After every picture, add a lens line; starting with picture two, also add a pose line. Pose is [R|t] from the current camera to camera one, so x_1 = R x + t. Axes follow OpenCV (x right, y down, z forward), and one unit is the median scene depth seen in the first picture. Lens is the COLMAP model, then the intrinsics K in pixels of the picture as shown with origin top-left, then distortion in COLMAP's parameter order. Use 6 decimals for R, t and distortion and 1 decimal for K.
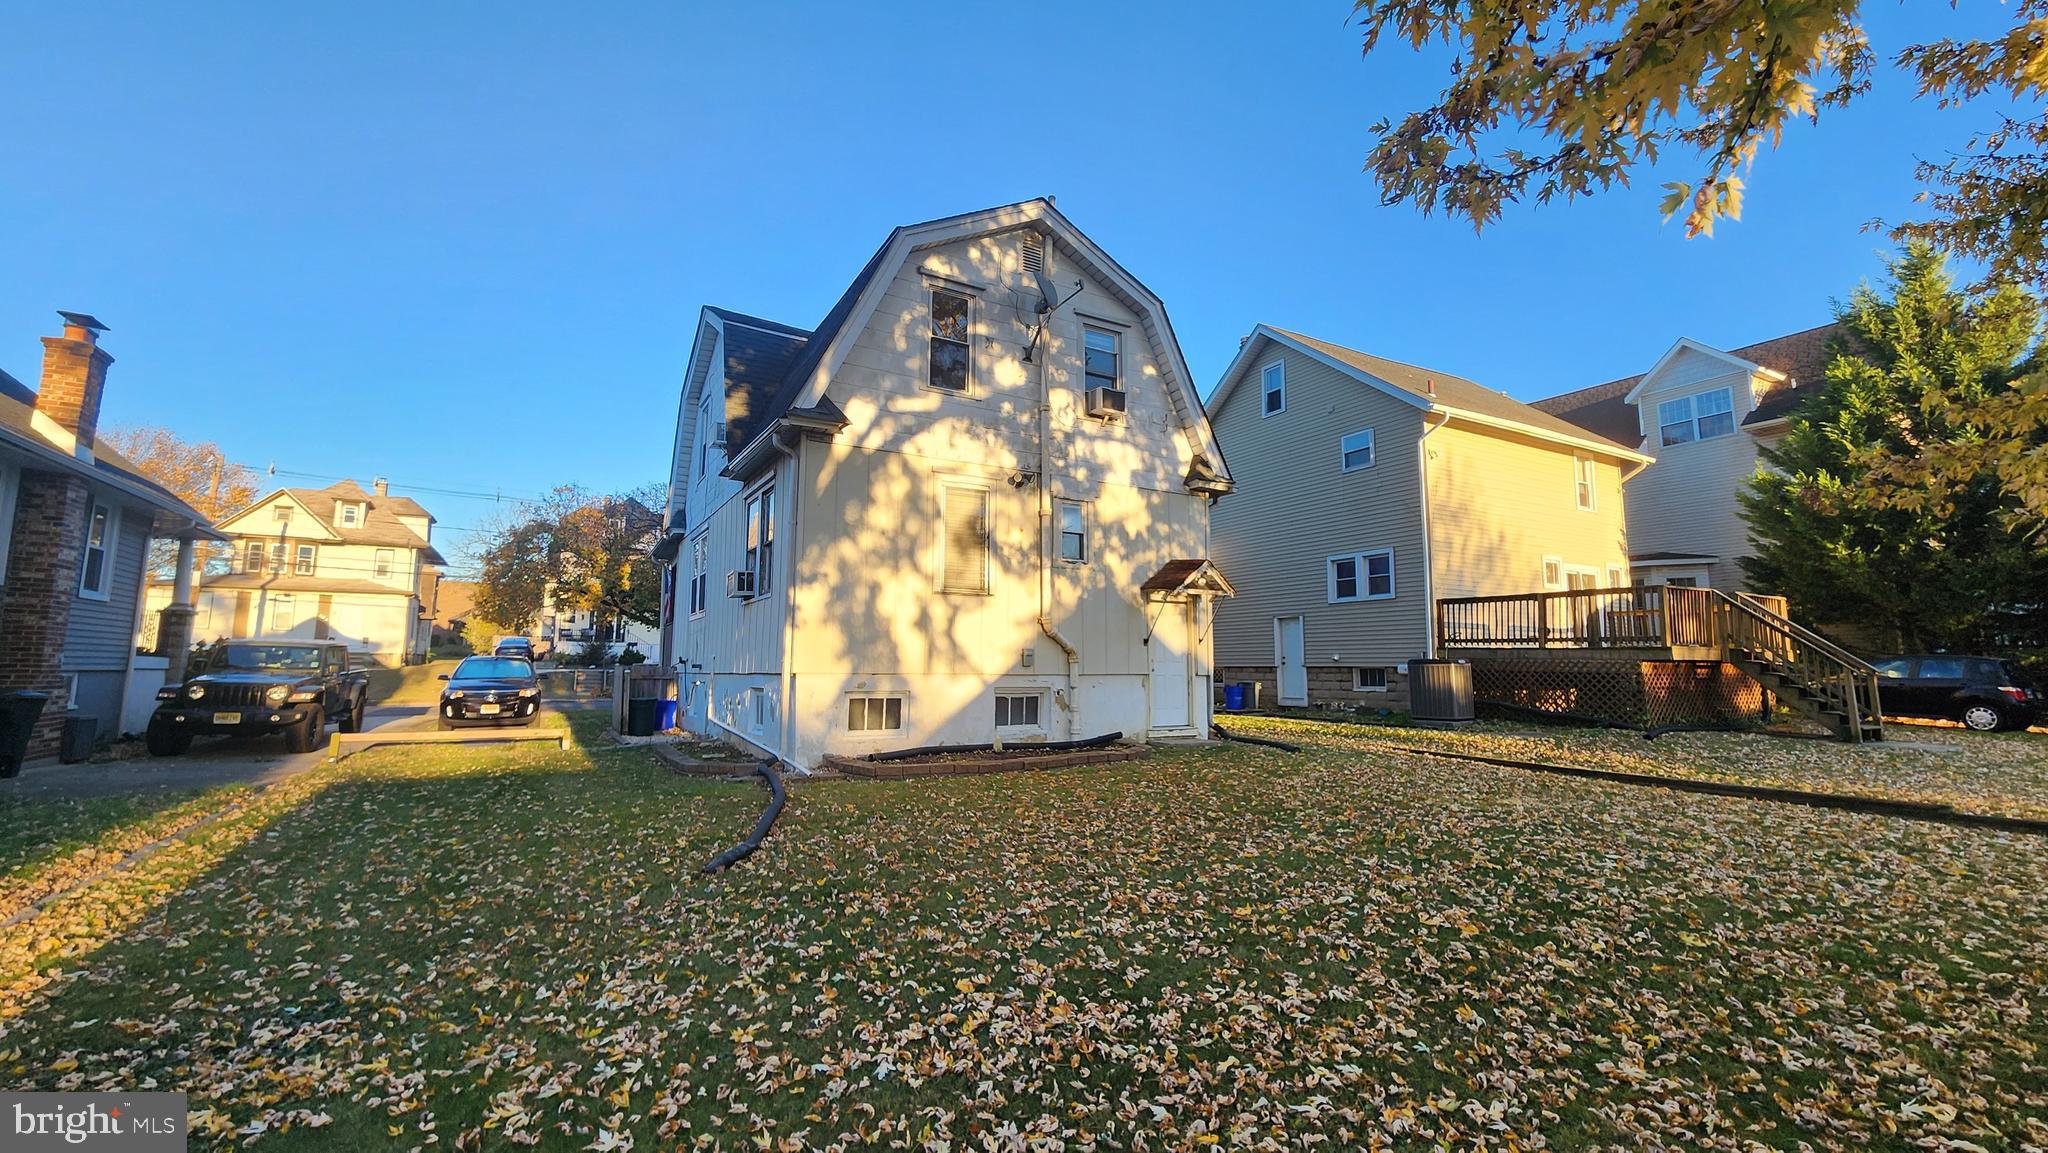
lens RADIAL K [[839.8, 0, 1024.0], [0, 839.8, 576.5], [0, 0, 1]] dist [0.001041, -0.000018]
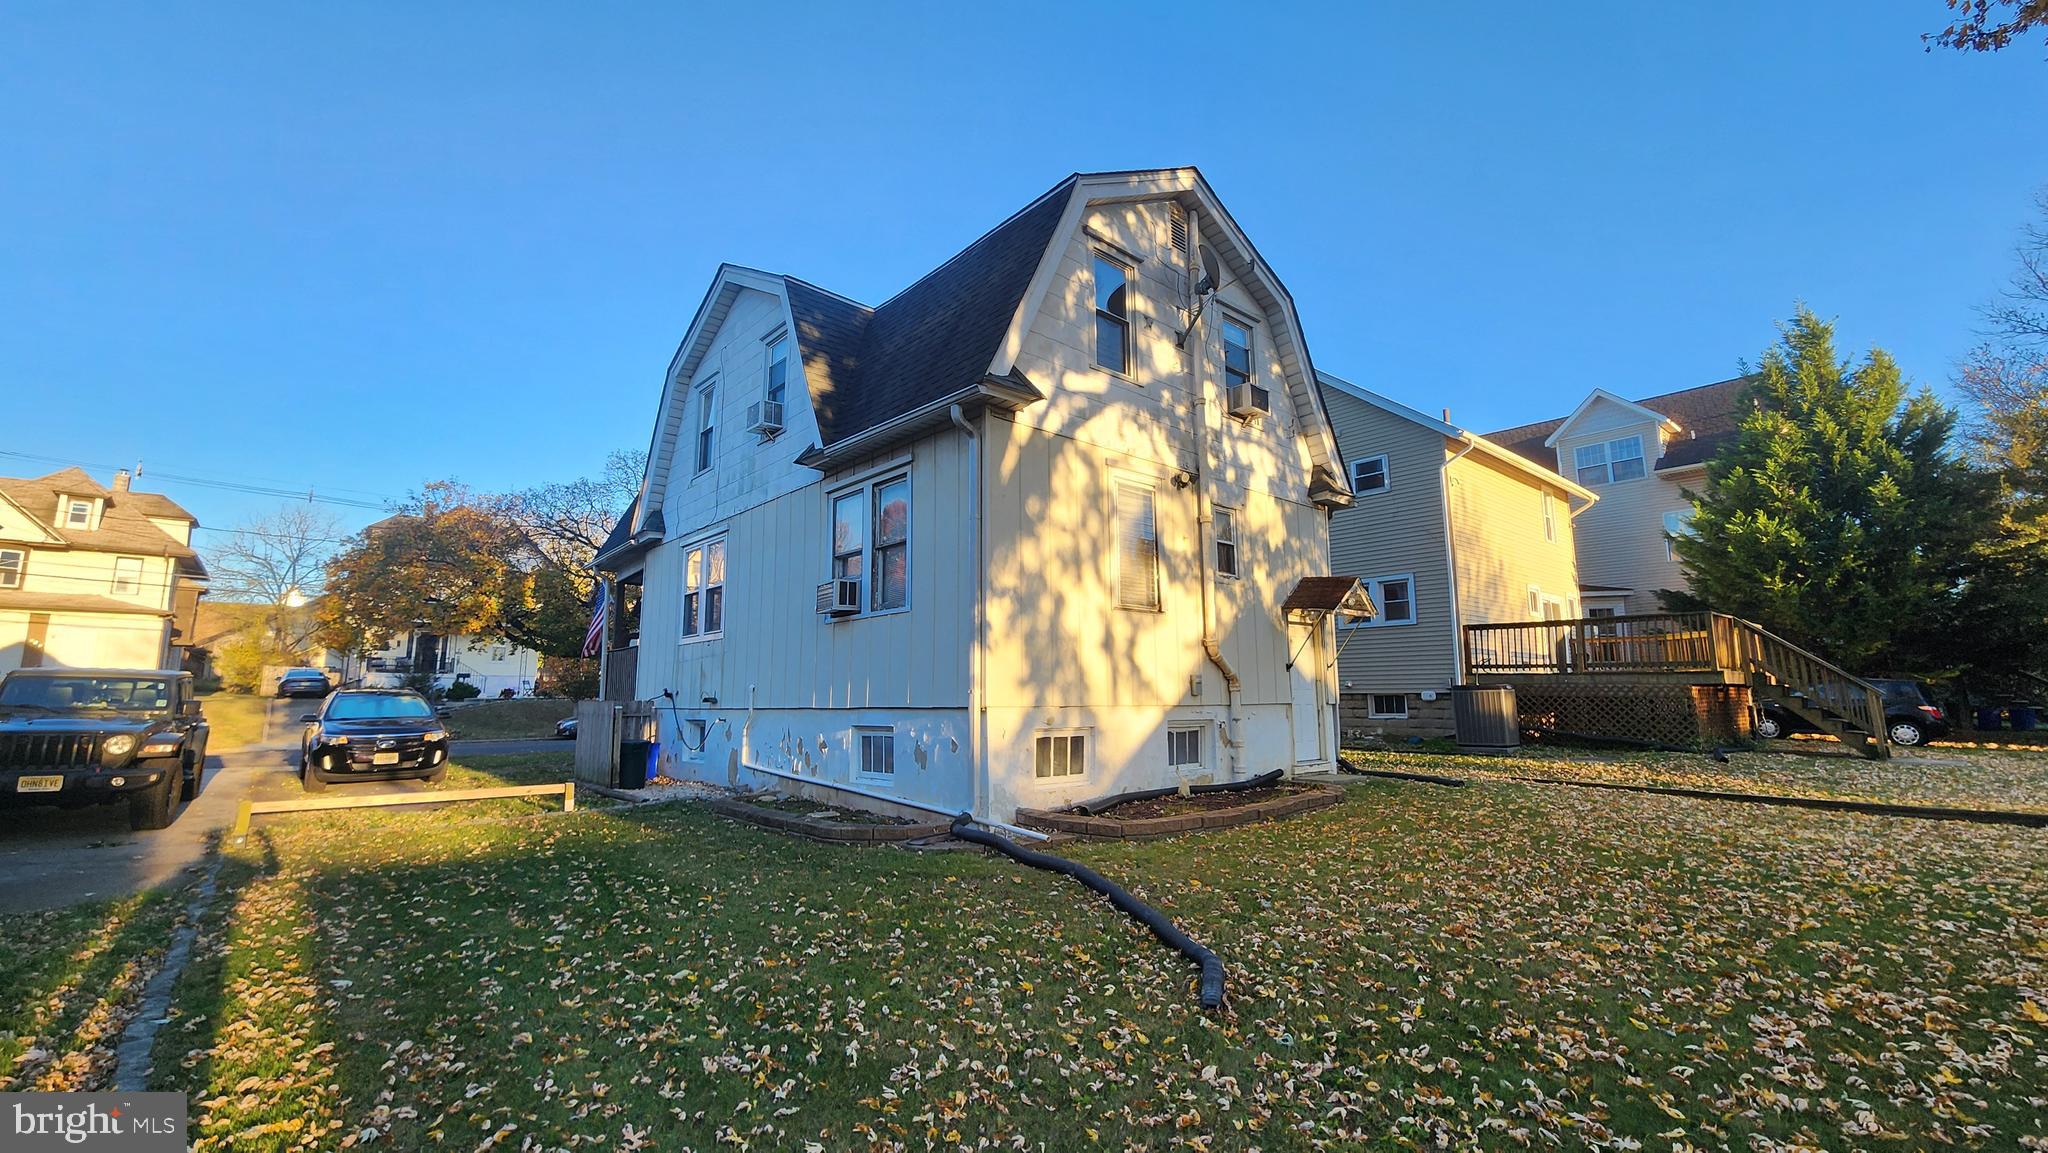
lens RADIAL K [[839.8, 0, 1024.0], [0, 839.8, 576.5], [0, 0, 1]] dist [0.001041, -0.000018]
pose [[0.979443, 0.019050, 0.200818, -0.313309], [-0.011904, 0.999254, -0.036736, 0.017261], [-0.201368, 0.033590, 0.978940, 0.172133]]
